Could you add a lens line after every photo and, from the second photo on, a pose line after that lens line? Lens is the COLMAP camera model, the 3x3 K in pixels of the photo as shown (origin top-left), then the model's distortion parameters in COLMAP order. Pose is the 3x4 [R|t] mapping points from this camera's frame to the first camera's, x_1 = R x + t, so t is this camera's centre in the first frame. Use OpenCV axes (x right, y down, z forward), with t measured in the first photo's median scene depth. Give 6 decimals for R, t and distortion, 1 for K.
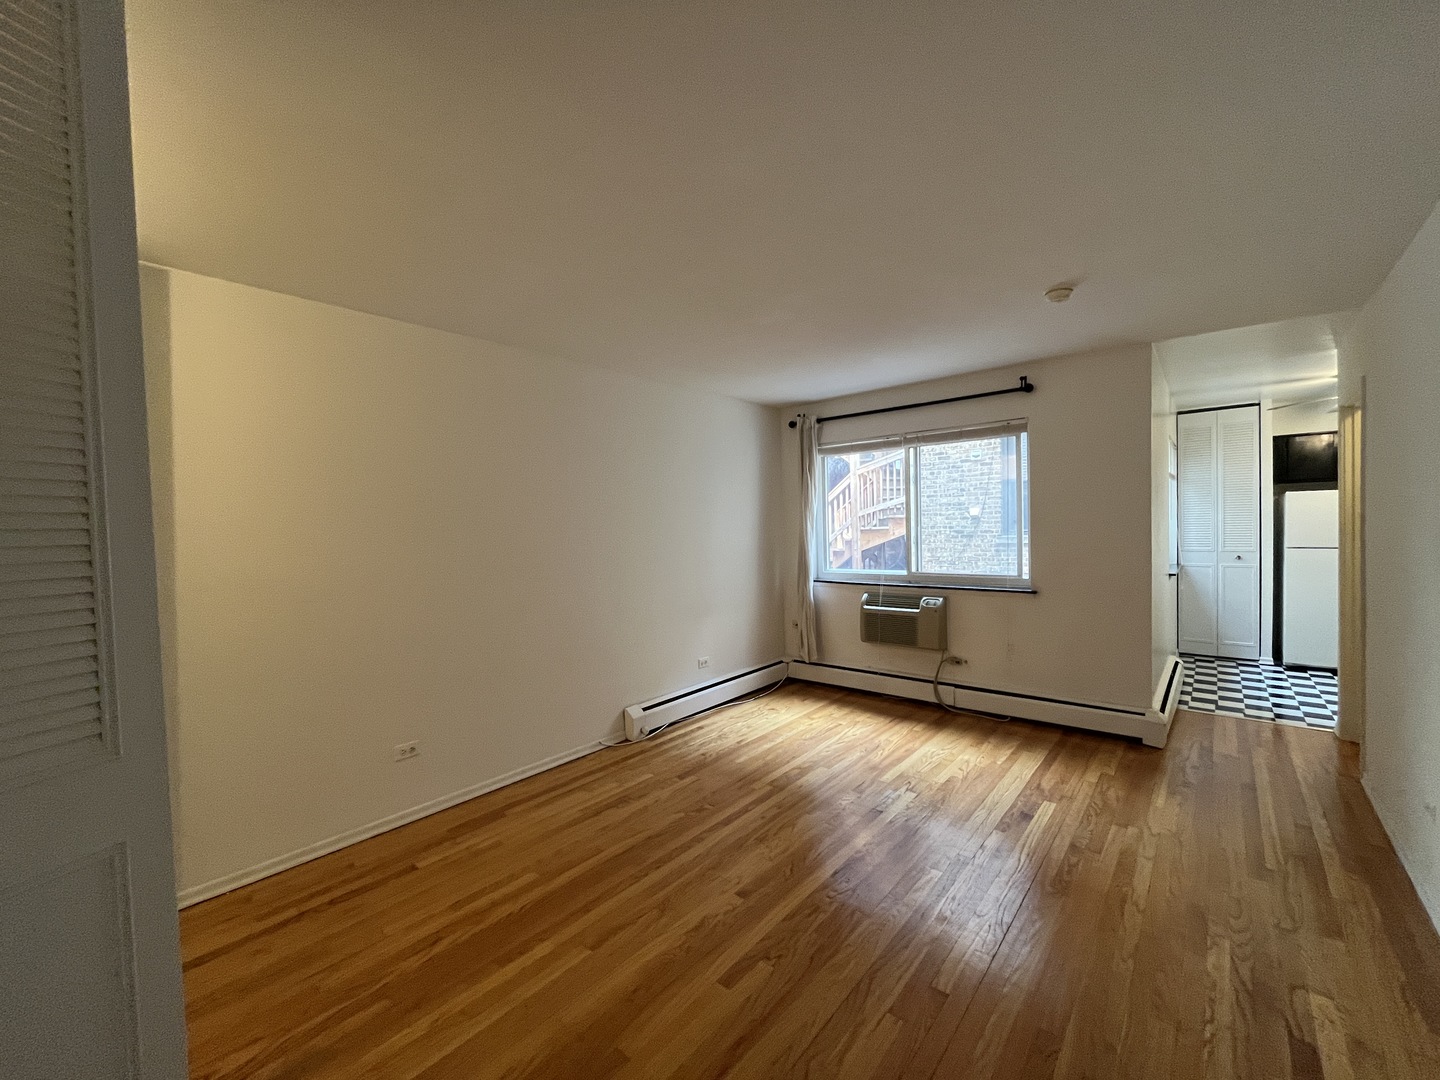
lens RADIAL K [[580.7, 0, 721.5], [0, 580.7, 542.7], [0, 0, 1]] dist [-0.000718, -0.000494]
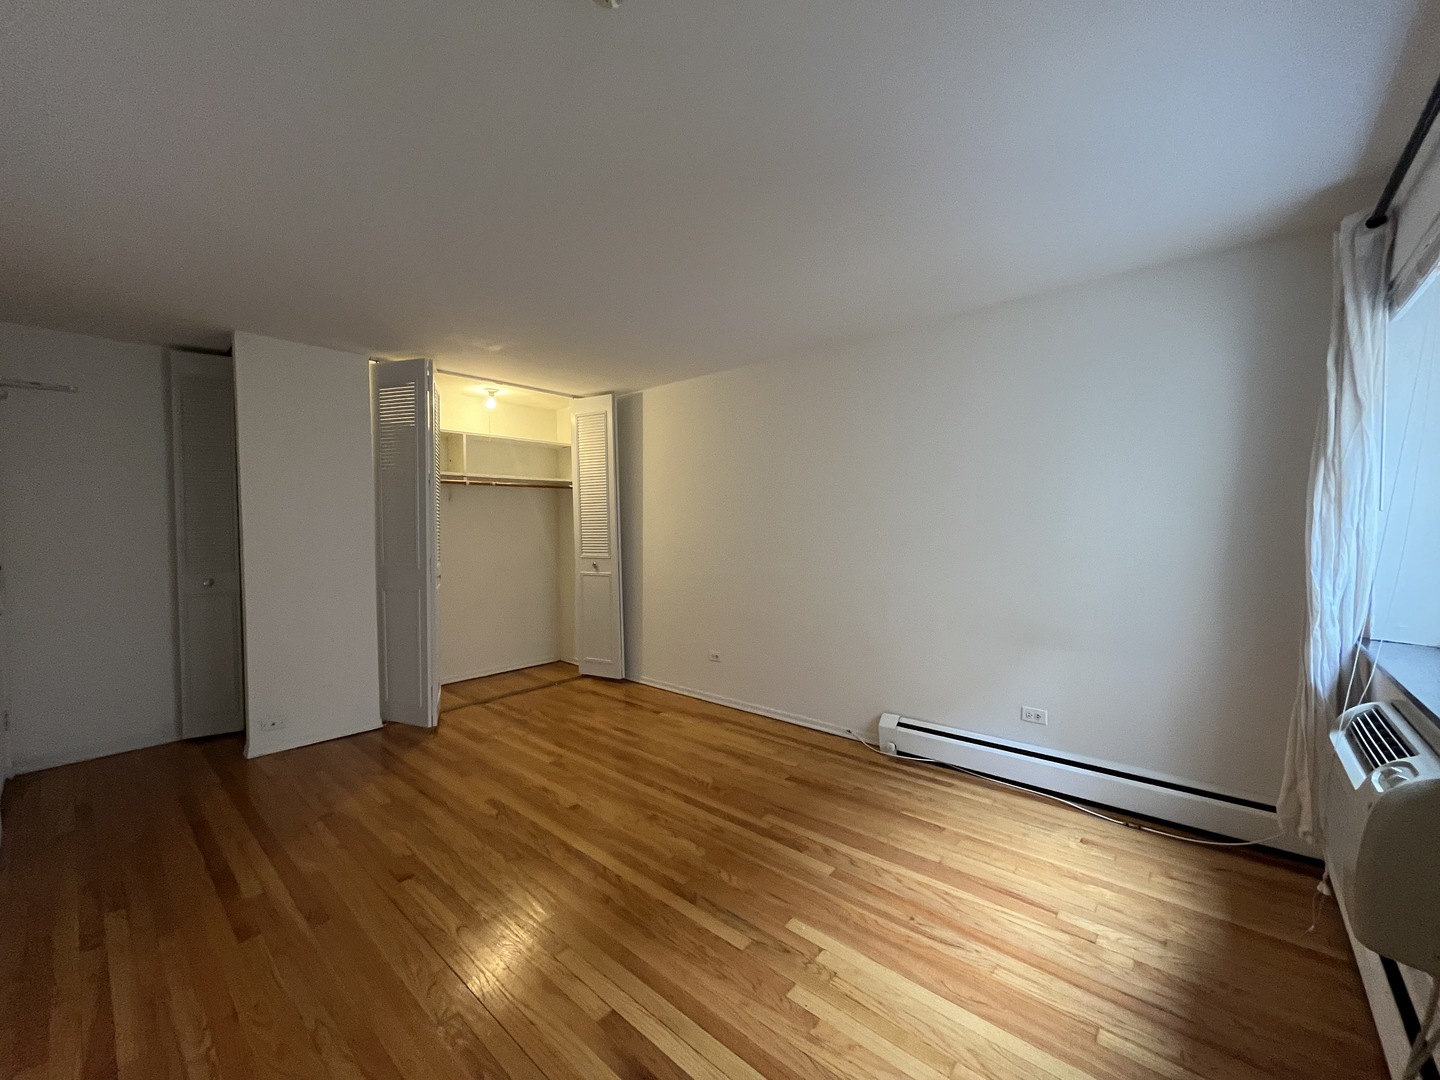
lens RADIAL K [[580.7, 0, 721.5], [0, 580.7, 542.7], [0, 0, 1]] dist [-0.000718, -0.000494]
pose [[-0.009469, 0.061042, -0.998090, 0.936620], [-0.019384, 0.997936, 0.061217, -0.033220], [0.999767, 0.019926, -0.008267, 0.989750]]
